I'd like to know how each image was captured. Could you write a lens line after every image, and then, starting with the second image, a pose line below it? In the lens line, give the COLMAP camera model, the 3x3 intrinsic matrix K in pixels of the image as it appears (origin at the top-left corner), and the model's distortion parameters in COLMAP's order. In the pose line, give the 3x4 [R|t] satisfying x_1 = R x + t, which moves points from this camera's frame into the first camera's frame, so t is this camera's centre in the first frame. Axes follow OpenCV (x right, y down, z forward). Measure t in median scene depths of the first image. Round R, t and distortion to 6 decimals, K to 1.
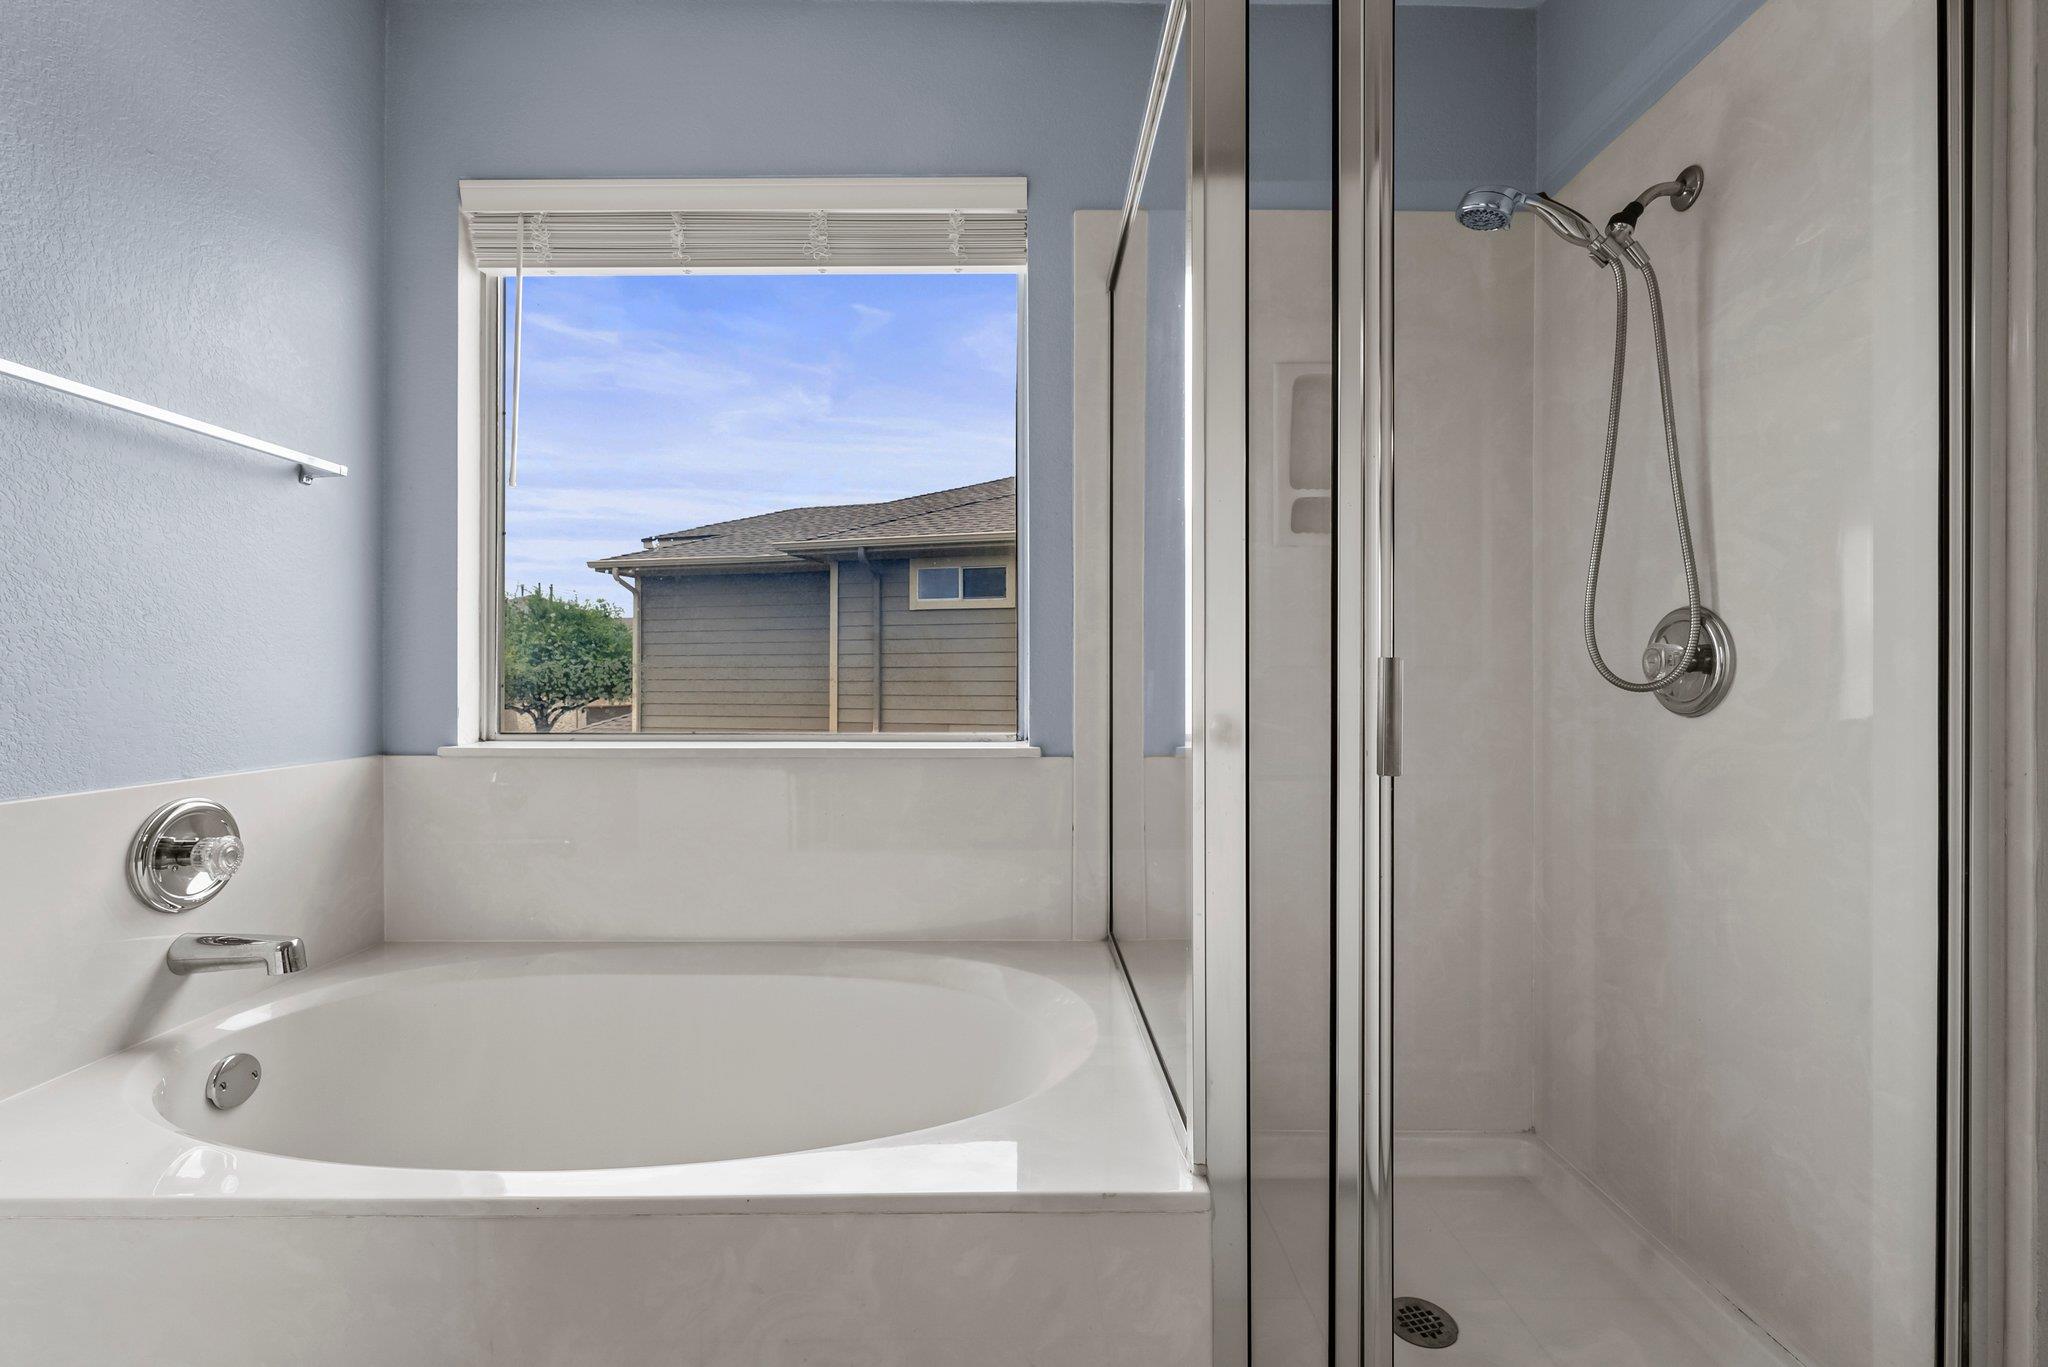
lens RADIAL K [[935.2, 0, 1024.0], [0, 935.2, 683.5], [0, 0, 1]] dist [0.035994, 0.000029]
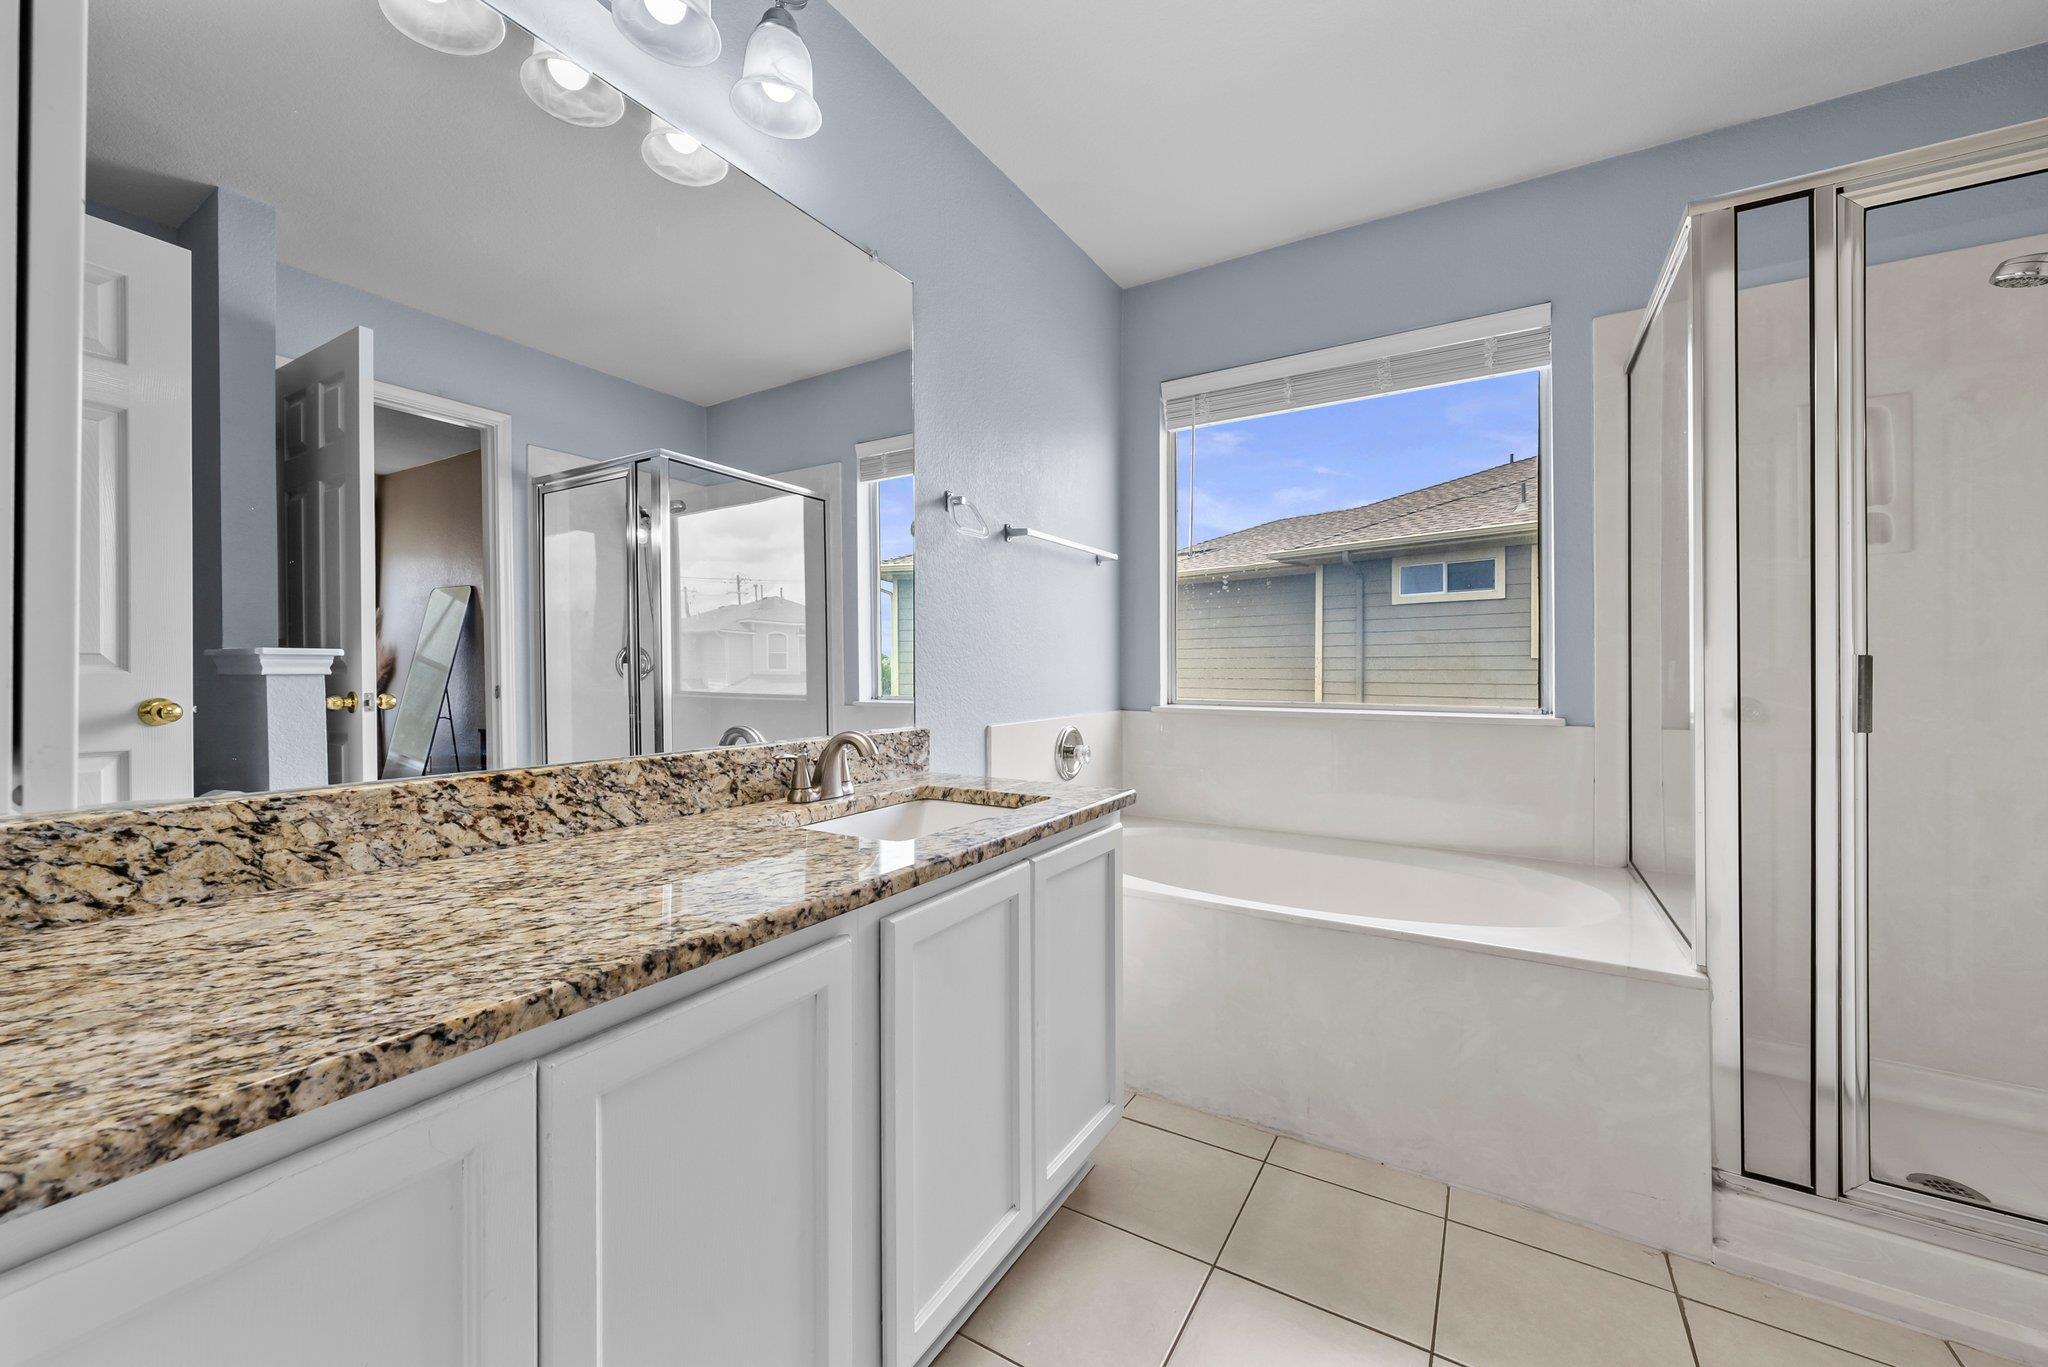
lens RADIAL K [[796.9, 0, 1023.0], [0, 796.9, 666.6], [0, 0, 1]] dist [0.002009, 0.000184]
pose [[0.852065, 0.001009, -0.523435, -0.042529], [-0.004258, 0.999978, -0.005004, 0.001242], [0.523419, 0.006493, 0.852051, -0.376792]]
